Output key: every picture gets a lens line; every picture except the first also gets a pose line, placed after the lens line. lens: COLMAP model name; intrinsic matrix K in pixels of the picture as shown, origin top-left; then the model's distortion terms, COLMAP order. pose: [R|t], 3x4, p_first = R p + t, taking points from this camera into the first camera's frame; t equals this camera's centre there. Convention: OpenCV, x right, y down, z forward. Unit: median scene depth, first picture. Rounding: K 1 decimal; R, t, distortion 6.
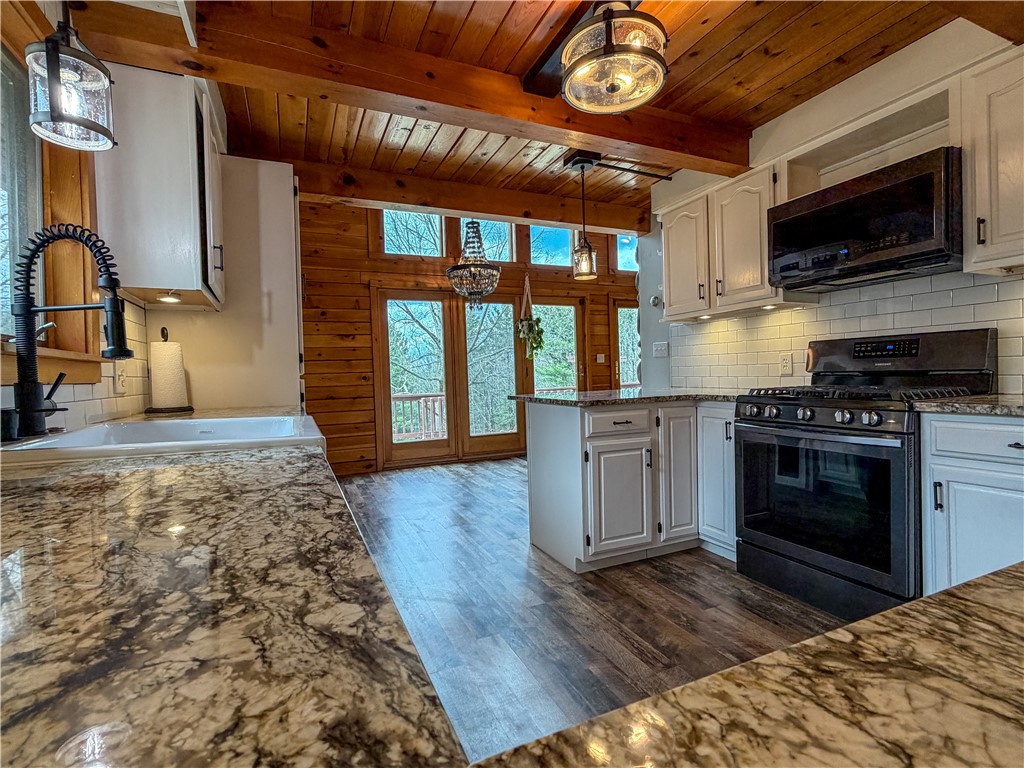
lens RADIAL K [[487.9, 0, 511.6], [0, 487.9, 384.9], [0, 0, 1]] dist [-0.000445, -0.000165]
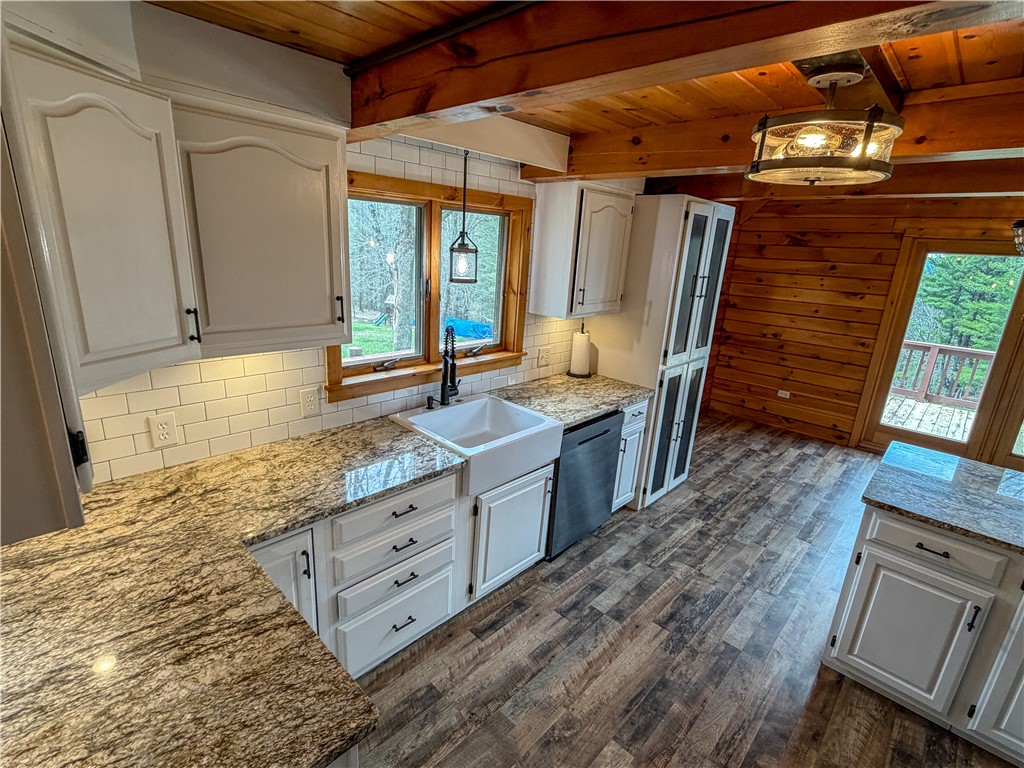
lens RADIAL K [[487.9, 0, 510.6], [0, 487.9, 385.9], [0, 0, 1]] dist [-0.000445, -0.000165]
pose [[0.371697, 0.307331, -0.876007, 0.270968], [-0.086234, 0.950964, 0.297039, -0.155747], [0.924340, -0.034867, 0.379973, 0.070616]]
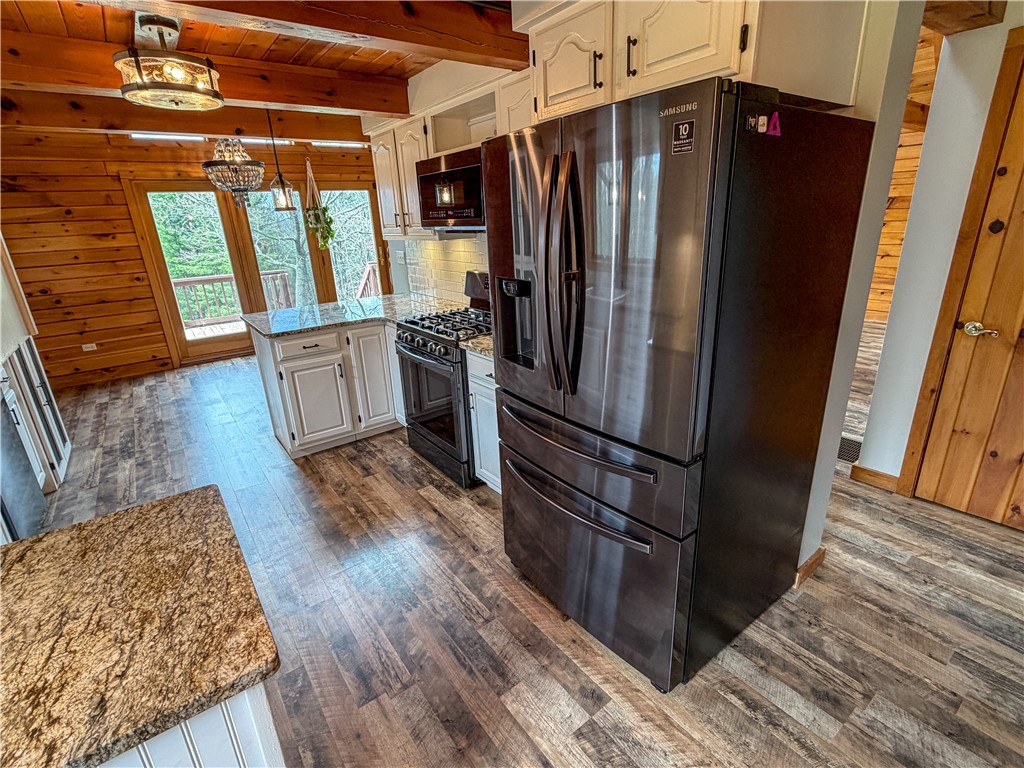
lens RADIAL K [[487.9, 0, 508.6], [0, 487.9, 386.1], [0, 0, 1]] dist [-0.000445, -0.000165]
pose [[0.976733, -0.081901, 0.198203, 0.227680], [0.018479, 0.952908, 0.302696, -0.095779], [-0.213660, -0.291991, 0.932250, -0.152116]]
